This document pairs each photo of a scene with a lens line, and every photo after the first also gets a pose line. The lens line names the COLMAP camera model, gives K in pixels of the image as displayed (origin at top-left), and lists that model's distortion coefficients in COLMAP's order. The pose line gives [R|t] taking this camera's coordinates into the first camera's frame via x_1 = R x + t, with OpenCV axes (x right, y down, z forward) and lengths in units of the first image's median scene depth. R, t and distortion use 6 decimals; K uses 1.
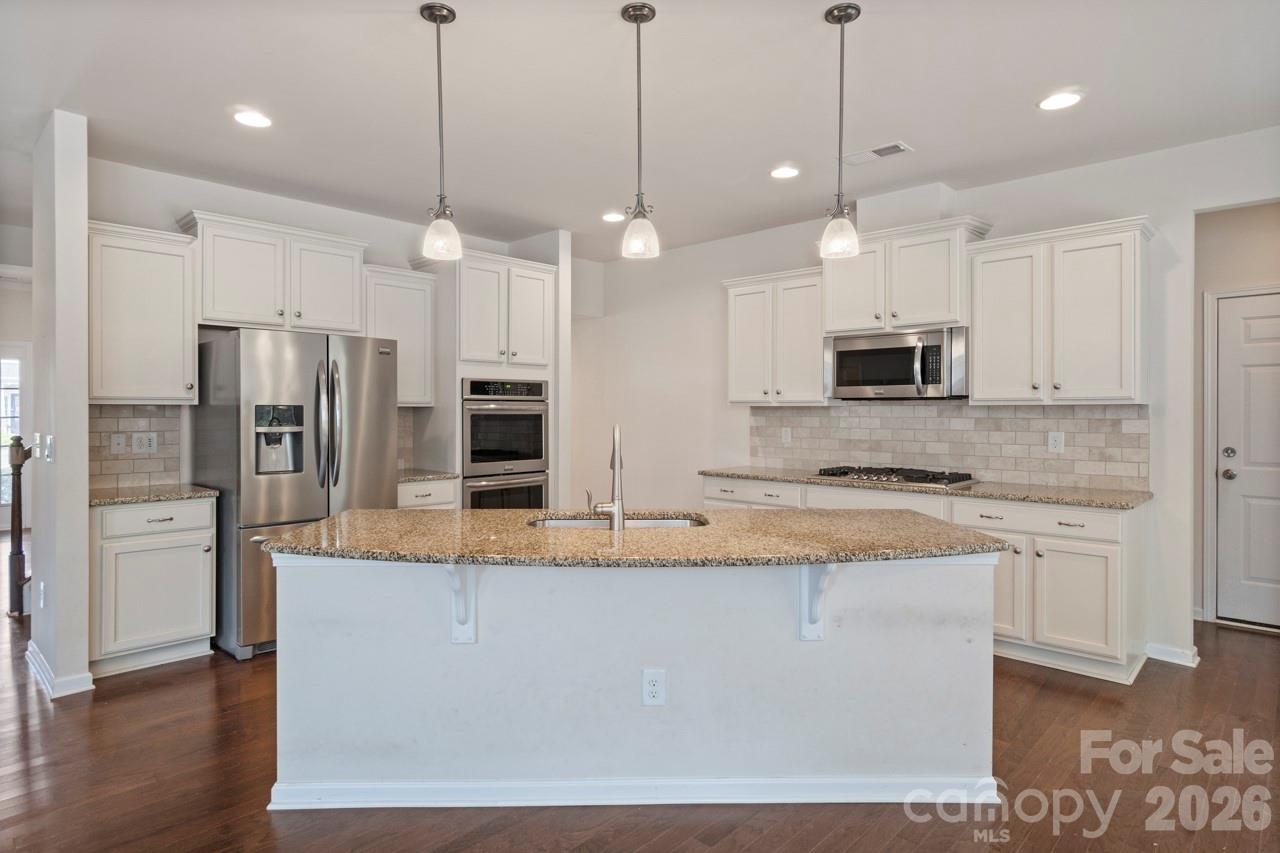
lens RADIAL K [[708.9, 0, 630.6], [0, 708.9, 424.3], [0, 0, 1]] dist [-0.001002, 0.000656]
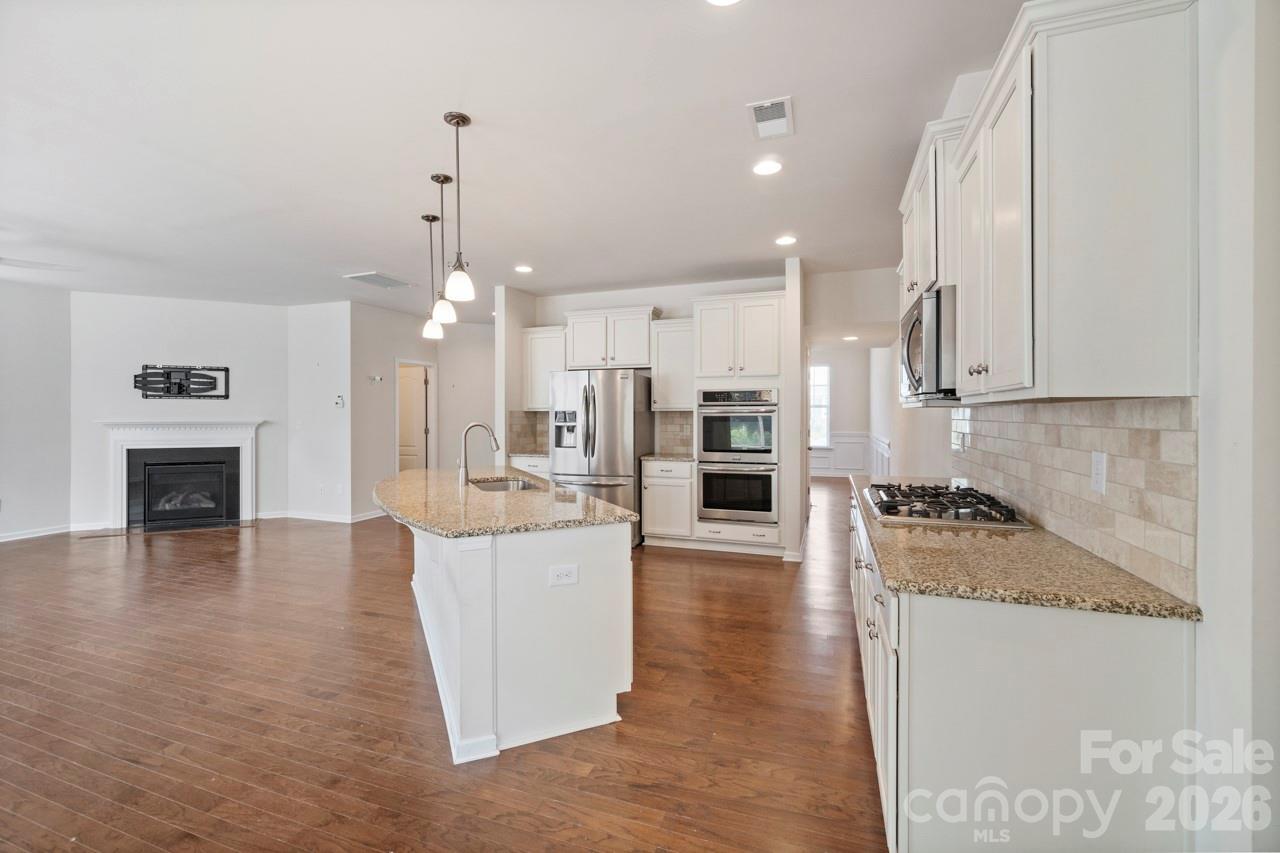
lens RADIAL K [[554.4, 0, 626.2], [0, 554.4, 416.7], [0, 0, 1]] dist [0.002021, -0.000712]
pose [[0.400908, 0.003177, -0.916113, 0.792794], [-0.014608, 0.999889, -0.002925, -0.009056], [0.916002, 0.014555, 0.400910, 0.490543]]
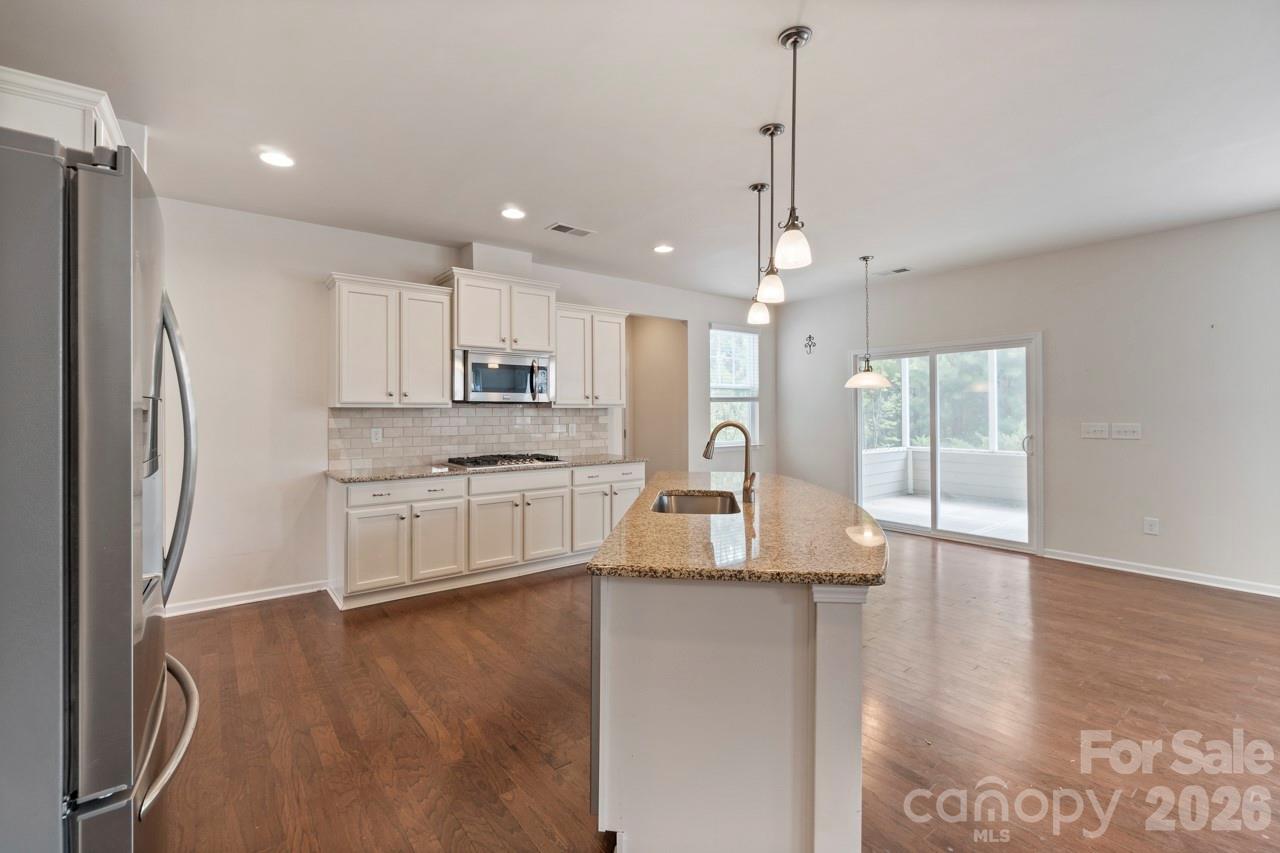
lens RADIAL K [[554.4, 0, 634.5], [0, 554.4, 419.9], [0, 0, 1]] dist [0.002021, -0.000712]
pose [[0.148197, -0.016326, 0.988823, -0.646404], [0.022097, 0.999669, 0.013194, -0.012485], [-0.988711, 0.019894, 0.148509, 0.624931]]
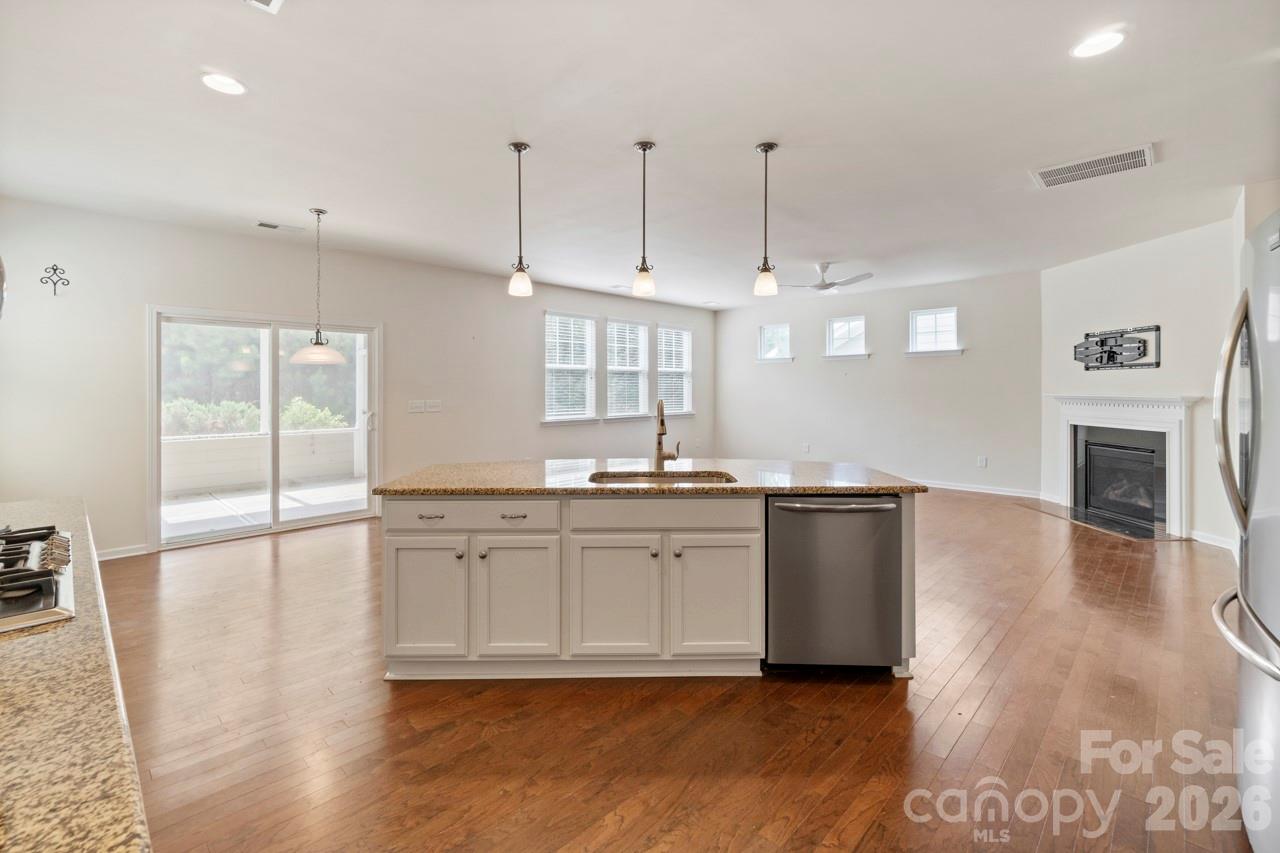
lens RADIAL K [[554.4, 0, 629.2], [0, 554.4, 390.4], [0, 0, 1]] dist [0.002021, -0.000712]
pose [[-0.999638, 0.001367, 0.026889, 0.000109], [0.001980, 0.999739, 0.022773, -0.027224], [-0.026850, 0.022818, -0.999379, 1.293763]]
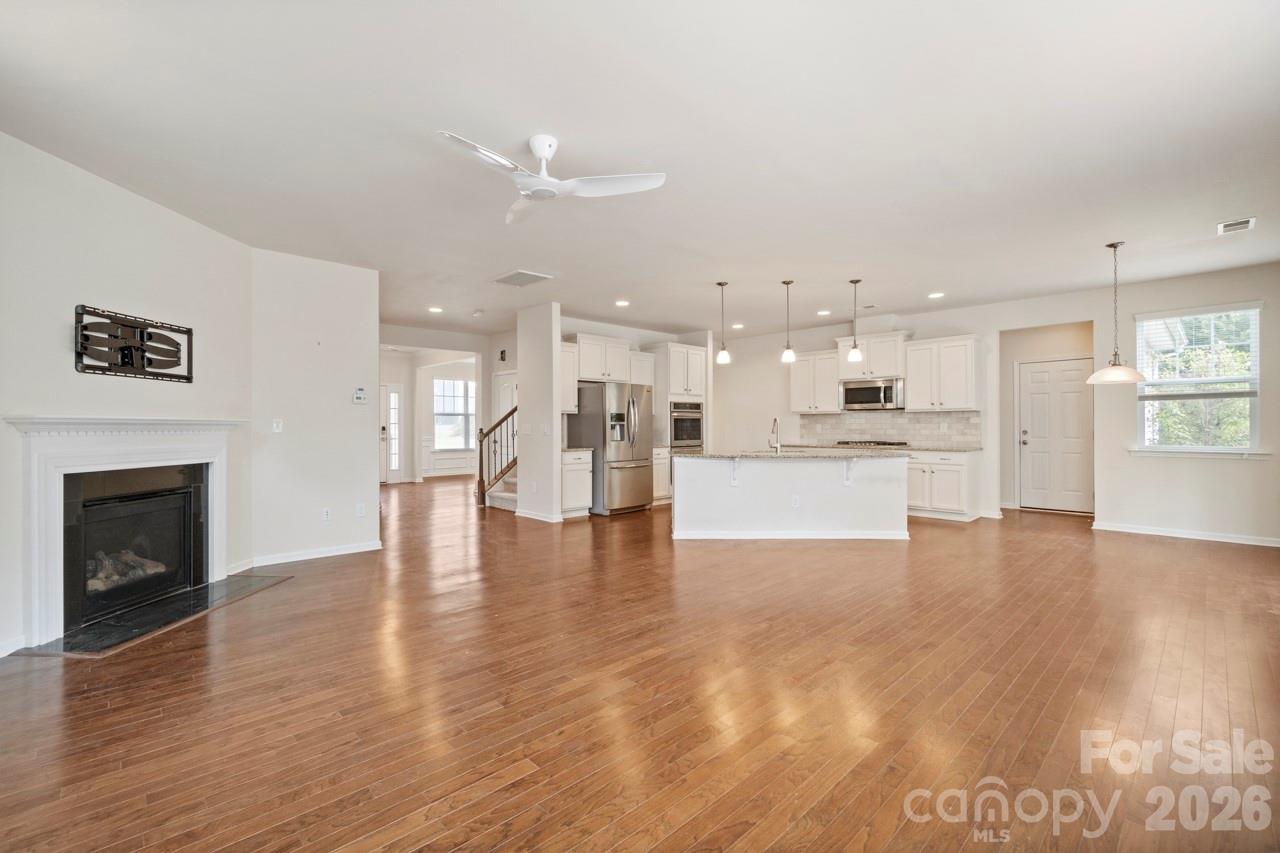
lens RADIAL K [[554.4, 0, 634.4], [0, 554.4, 433.5], [0, 0, 1]] dist [0.002021, -0.000712]
pose [[0.999143, -0.004635, -0.041133, -0.314219], [0.004461, 0.999981, -0.004326, 0.045289], [0.041153, 0.004138, 0.999144, -0.803172]]
